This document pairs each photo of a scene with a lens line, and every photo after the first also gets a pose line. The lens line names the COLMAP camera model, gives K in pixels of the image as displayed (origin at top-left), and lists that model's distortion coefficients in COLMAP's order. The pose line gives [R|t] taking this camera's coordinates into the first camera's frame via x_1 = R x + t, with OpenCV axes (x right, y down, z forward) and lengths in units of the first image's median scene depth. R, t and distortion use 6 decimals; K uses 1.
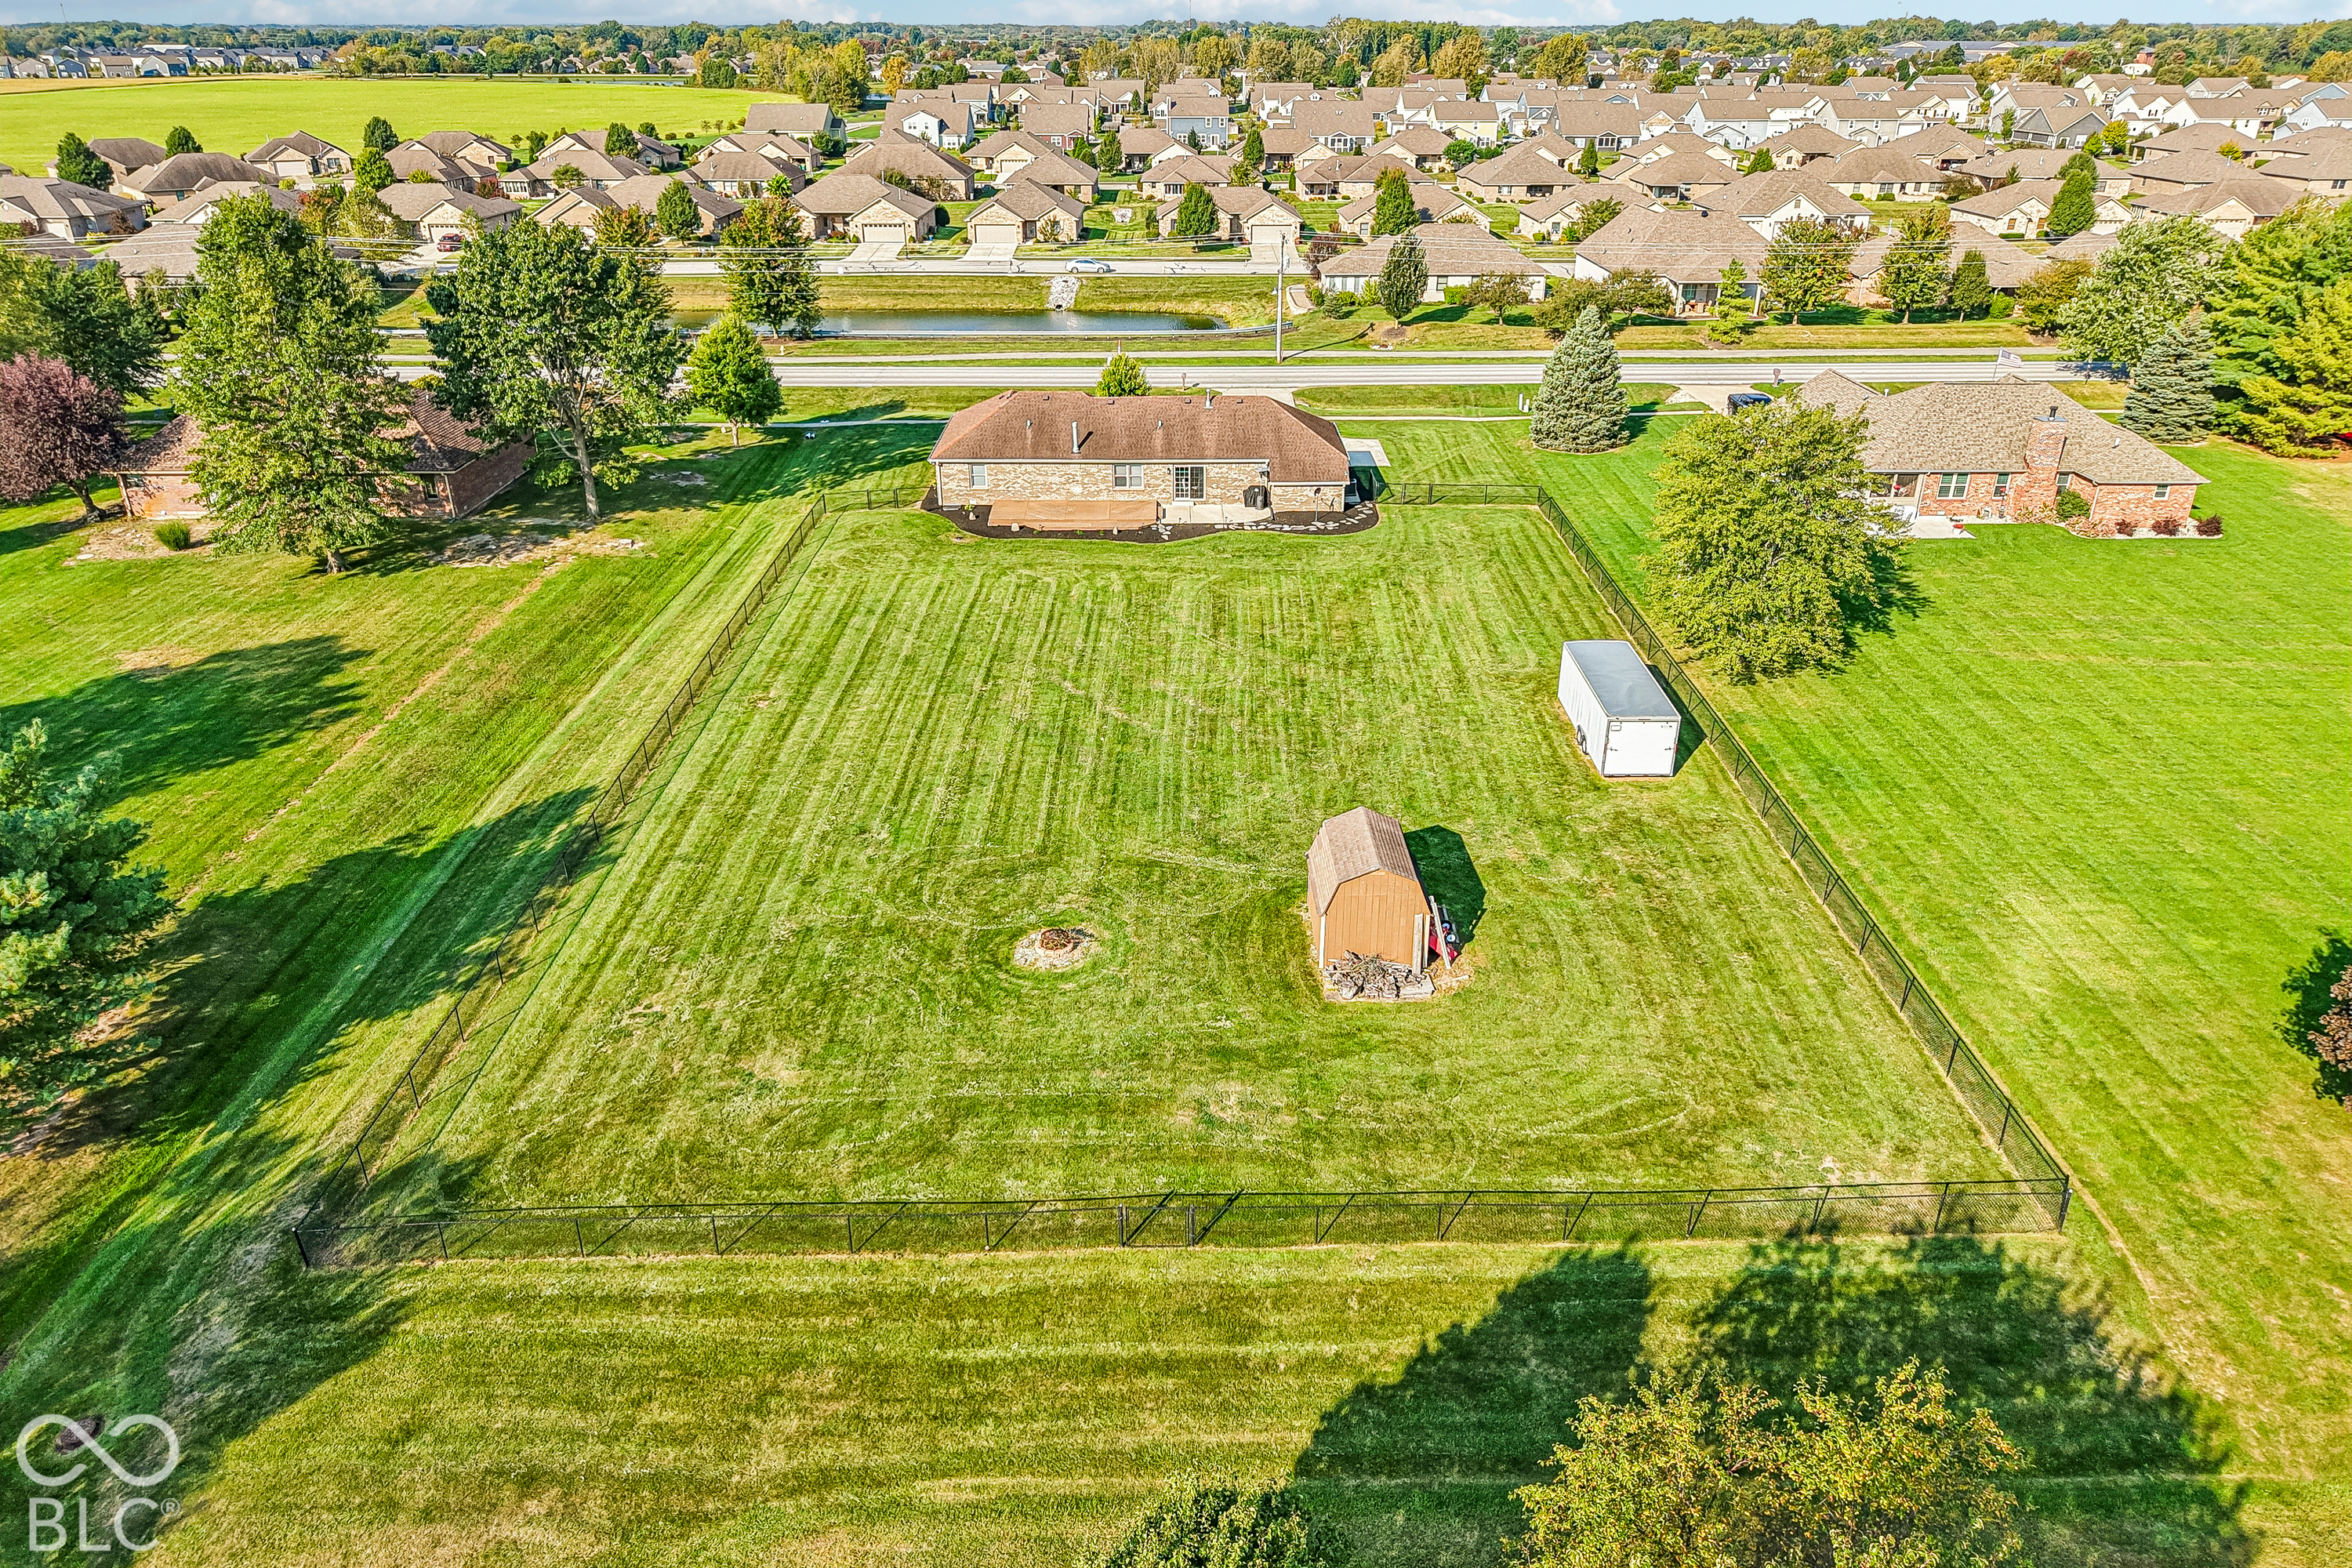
lens RADIAL K [[1568.7, 0, 1185.9], [0, 1568.7, 785.7], [0, 0, 1]] dist [0.035552, -0.045617]
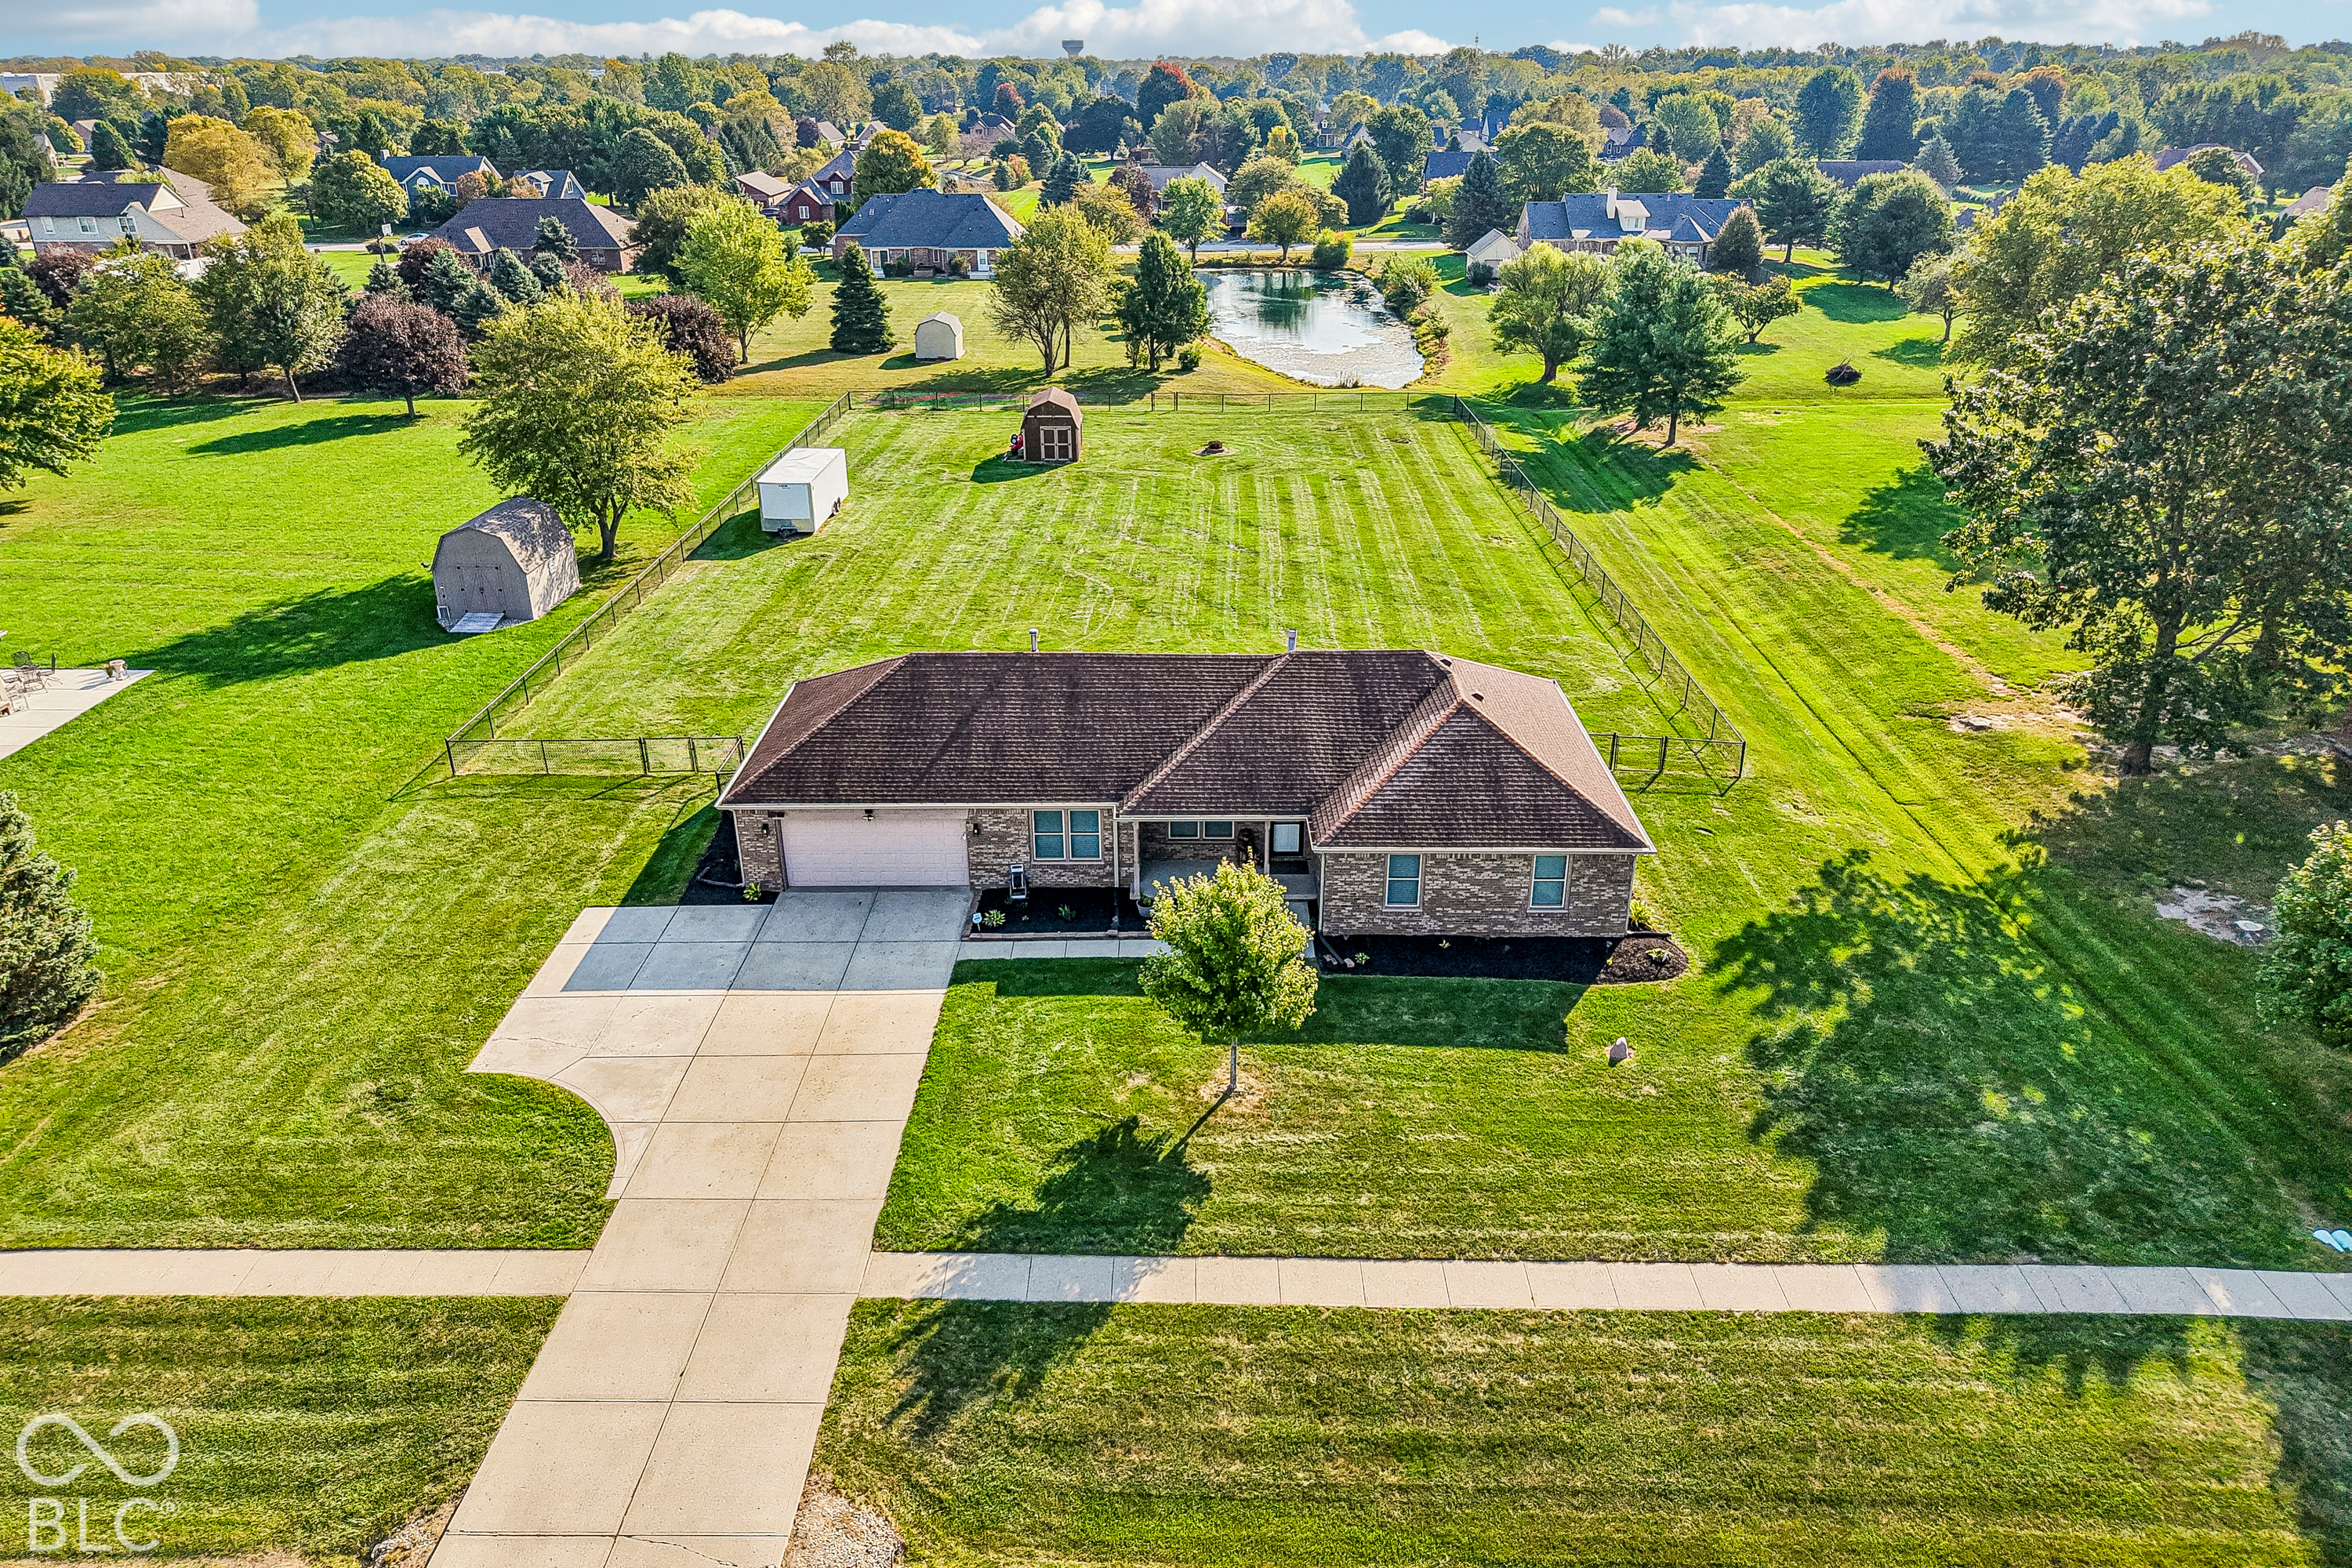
lens RADIAL K [[1565.9, 0, 1187.4], [0, 1565.9, 801.5], [0, 0, 1]] dist [0.010006, -0.007156]
pose [[-0.999852, -0.007814, 0.015296, -0.048064], [0.006961, 0.629779, 0.776743, -0.693604], [-0.015703, 0.776735, -0.629631, 1.571327]]
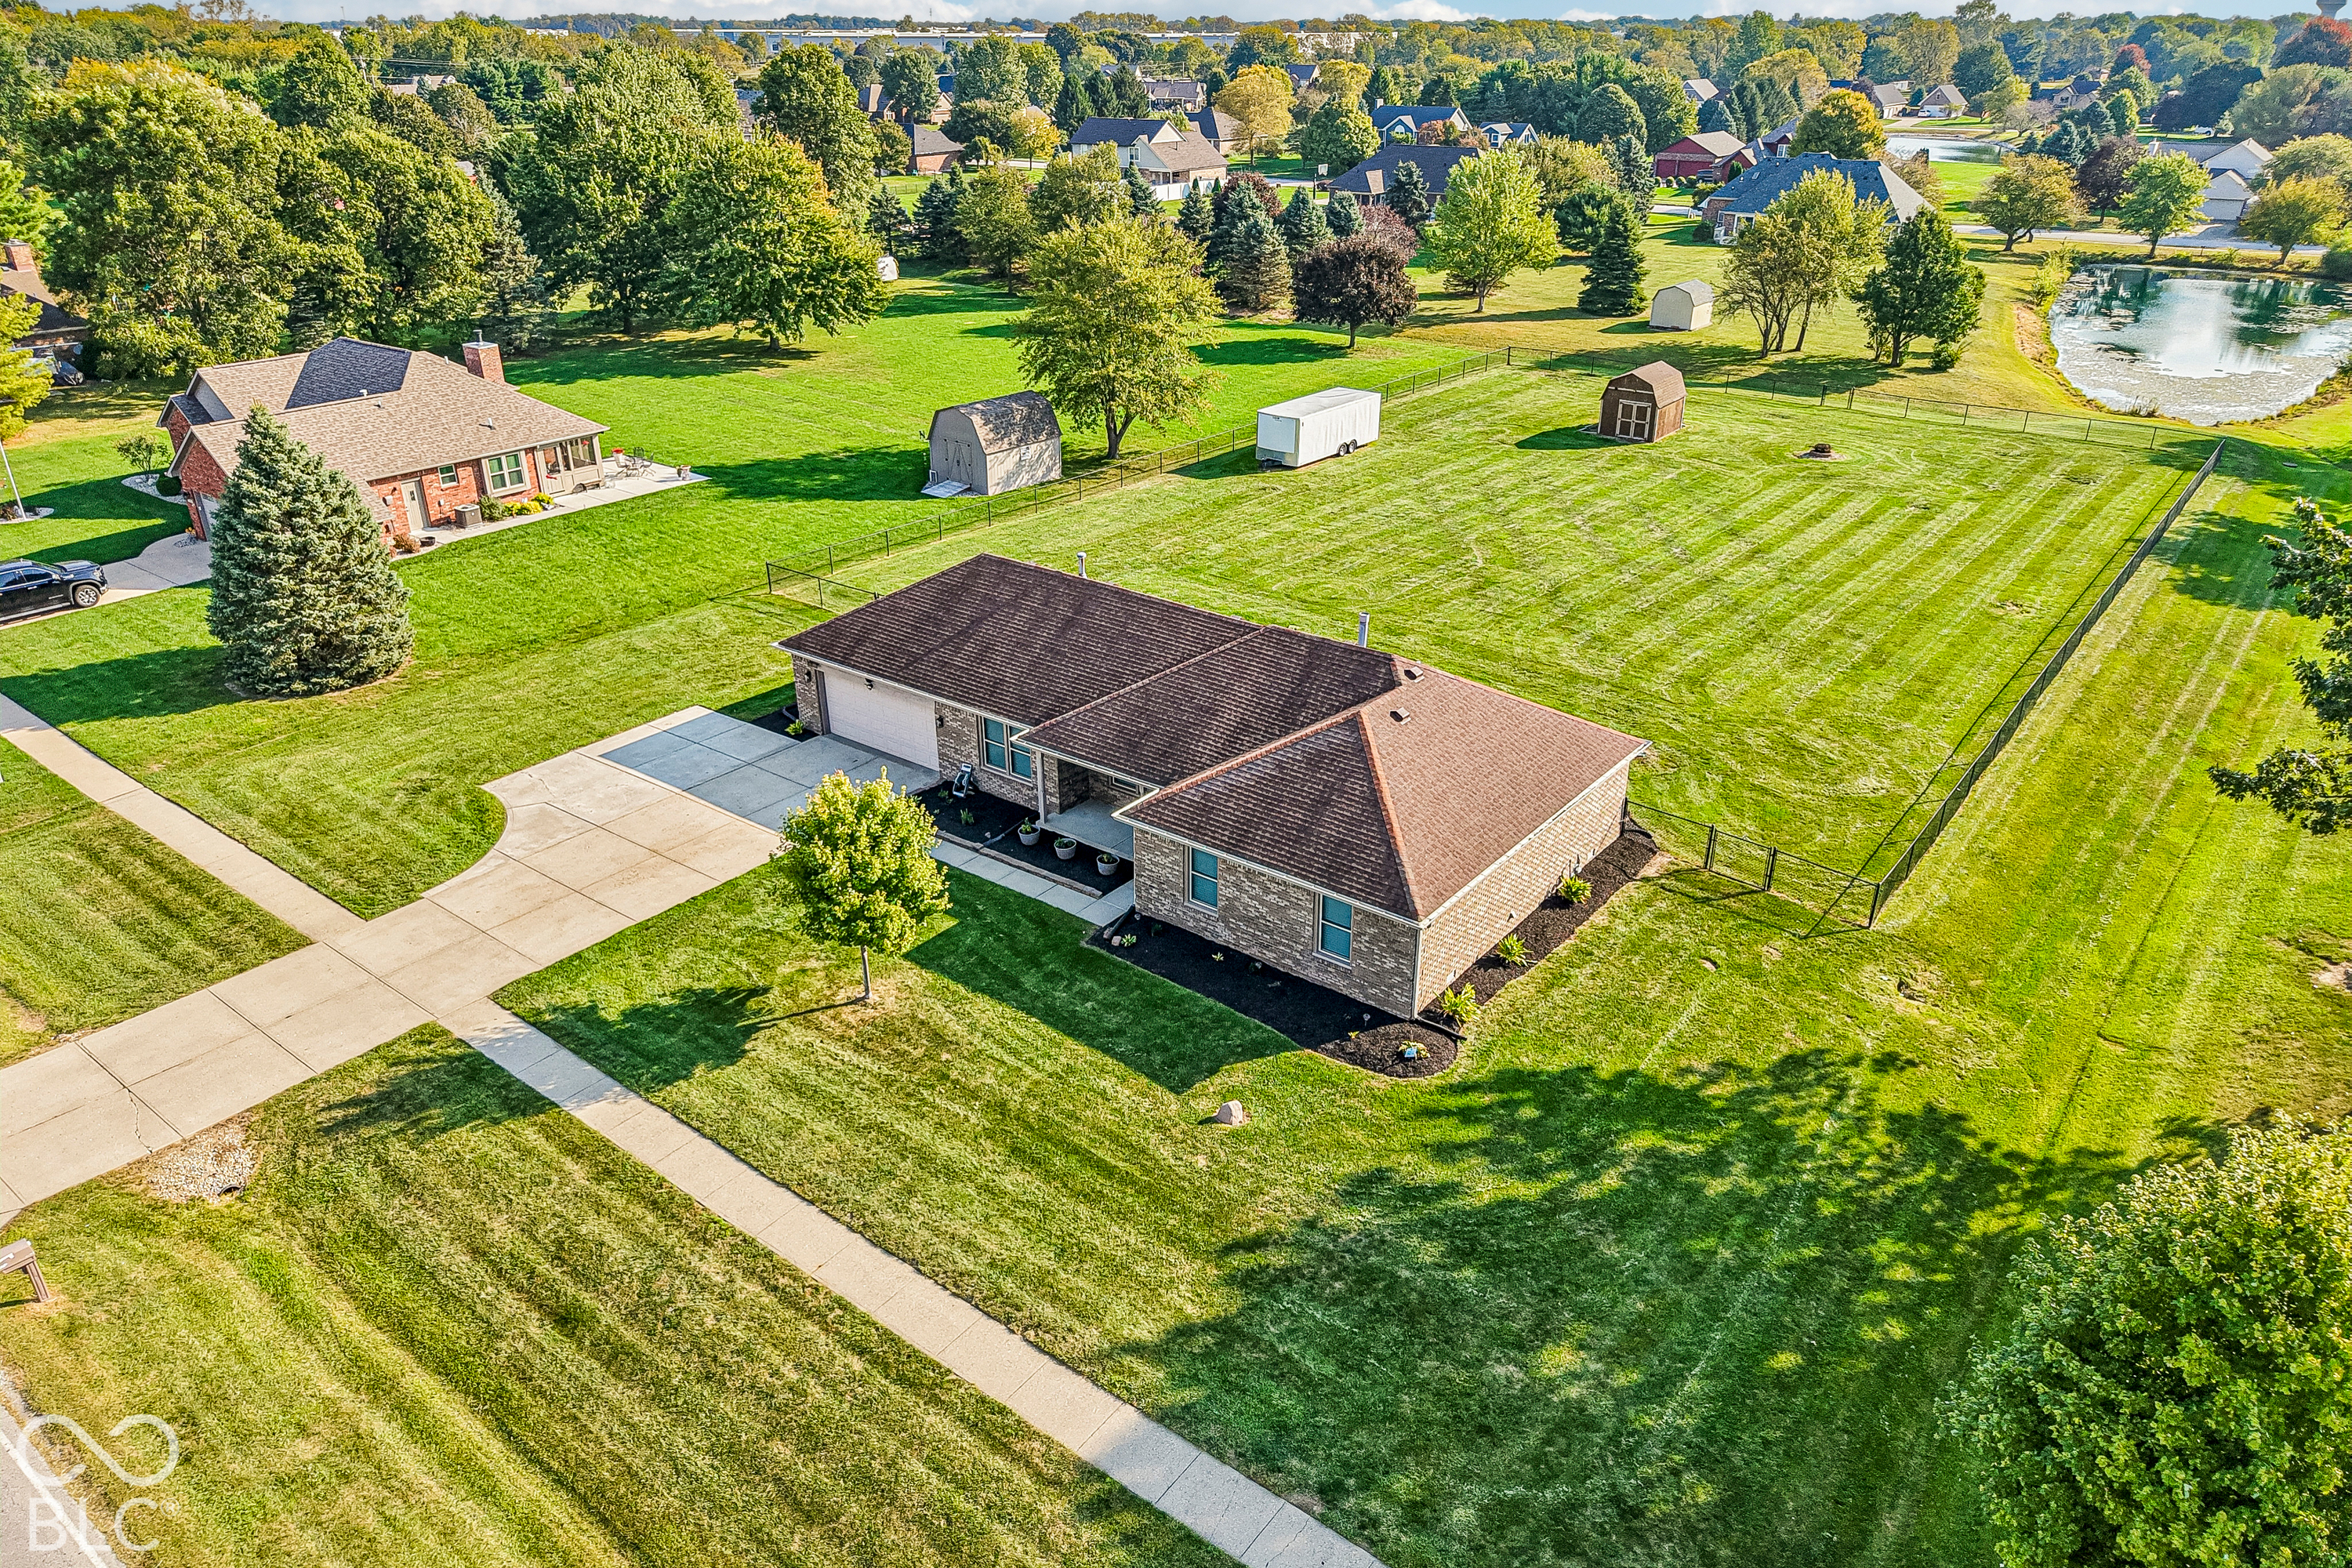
lens RADIAL K [[1568.7, 0, 1185.9], [0, 1568.7, 785.7], [0, 0, 1]] dist [0.035552, -0.045617]
pose [[-0.783108, -0.270606, 0.559924, -0.361211], [0.269863, 0.663304, 0.697999, -0.631070], [-0.560282, 0.697711, -0.446412, 1.464648]]
